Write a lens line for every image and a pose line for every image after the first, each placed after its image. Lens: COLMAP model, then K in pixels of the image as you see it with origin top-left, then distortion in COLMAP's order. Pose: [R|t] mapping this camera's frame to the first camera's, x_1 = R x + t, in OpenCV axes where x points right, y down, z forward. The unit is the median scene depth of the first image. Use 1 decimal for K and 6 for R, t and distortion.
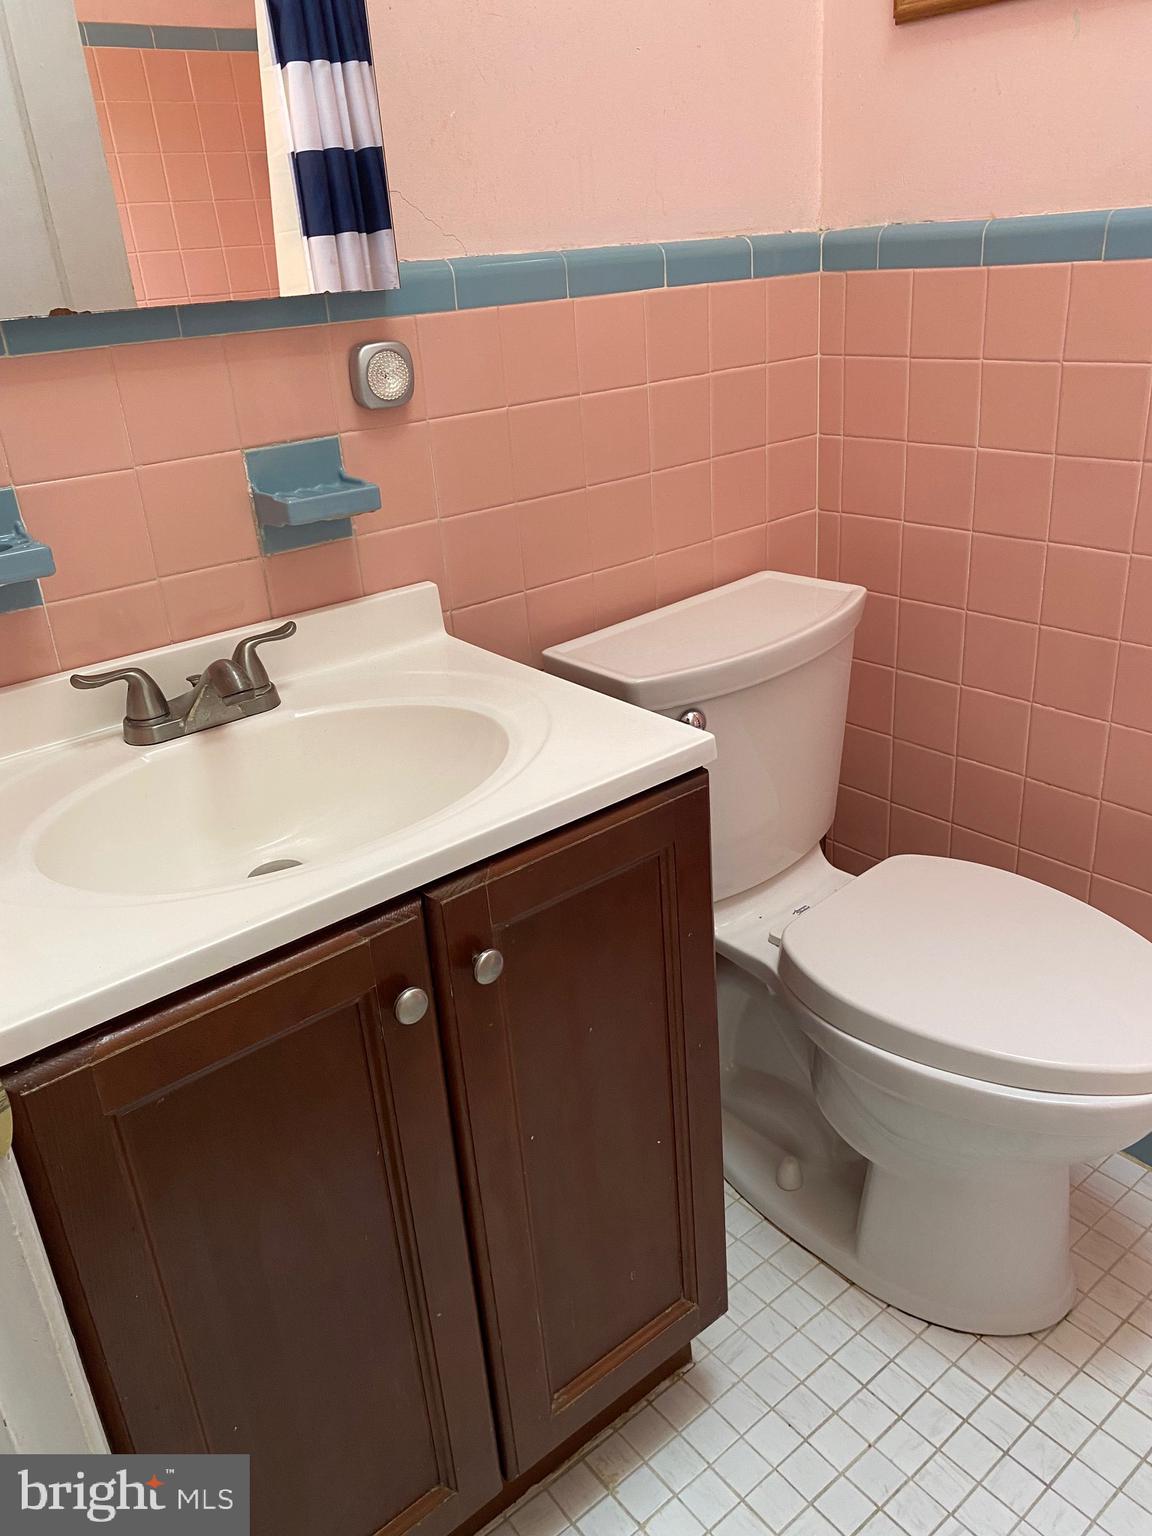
lens RADIAL K [[1161.8, 0, 587.8], [0, 1161.8, 767.2], [0, 0, 1]] dist [0.039056, -0.051977]
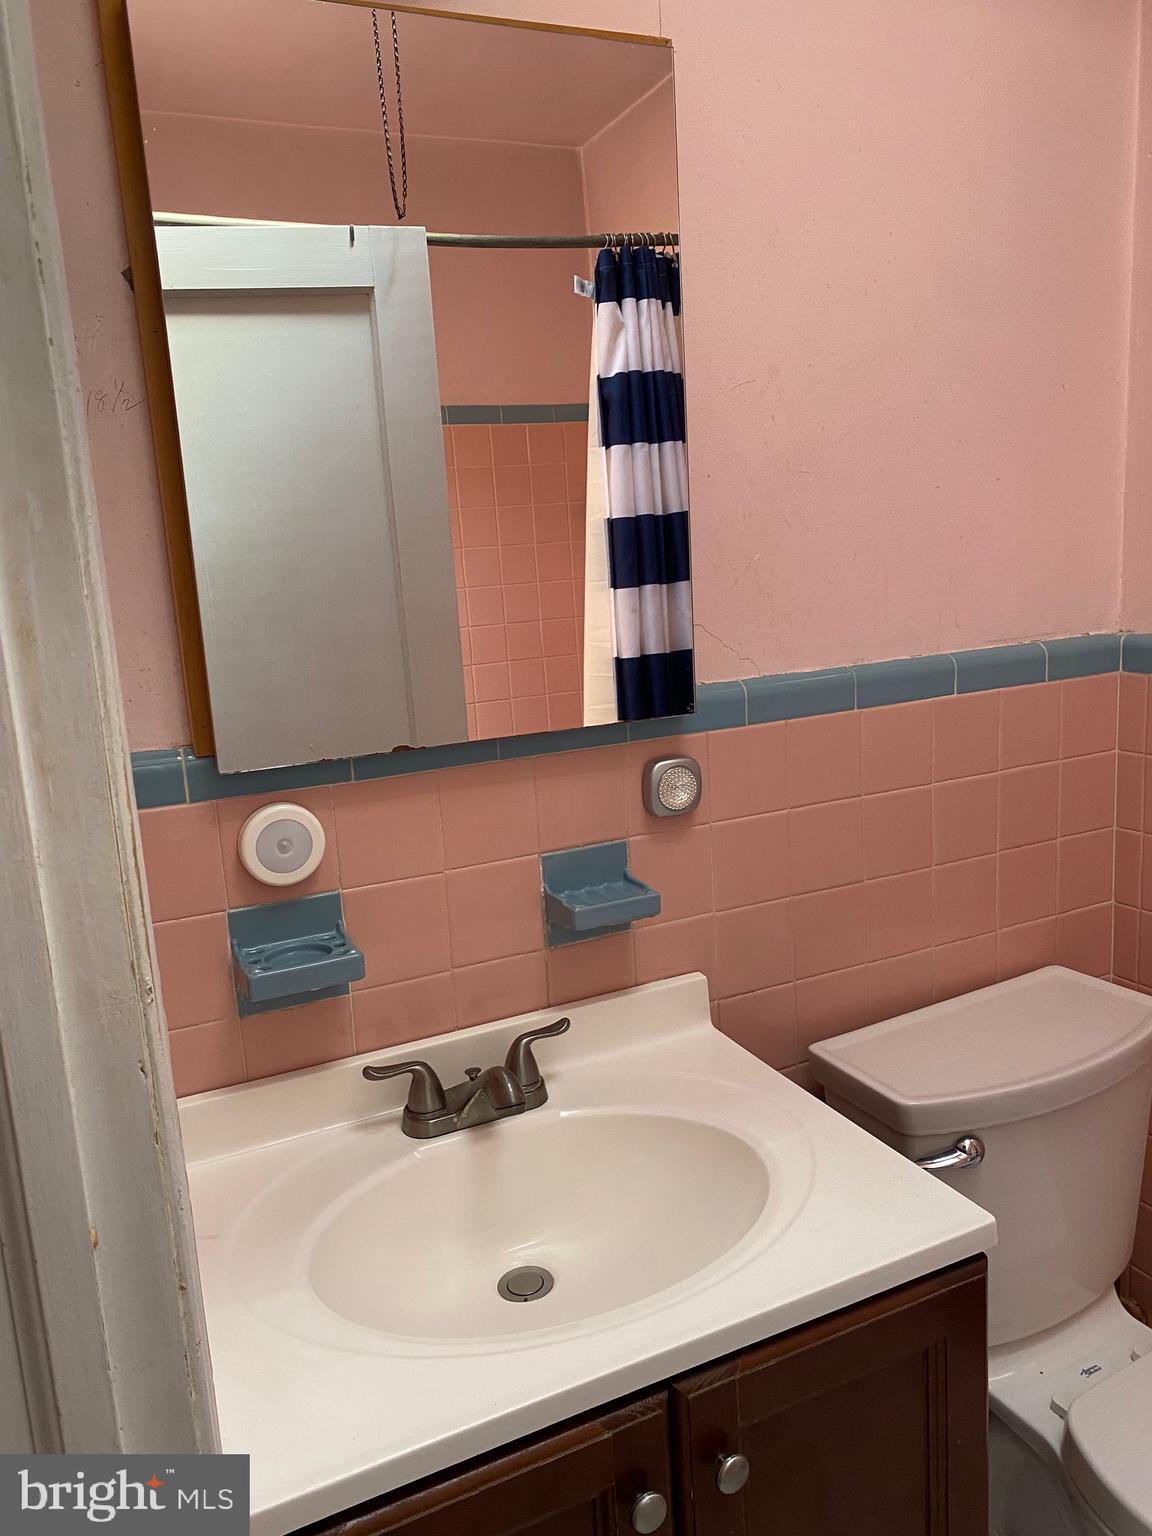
lens RADIAL K [[1161.8, 0, 570.1], [0, 1161.8, 763.7], [0, 0, 1]] dist [0.039056, -0.051977]
pose [[0.968911, 0.052792, -0.241713, -0.011037], [-0.101929, 0.975382, -0.195553, -0.138396], [0.225438, 0.214111, 0.950439, -0.034764]]
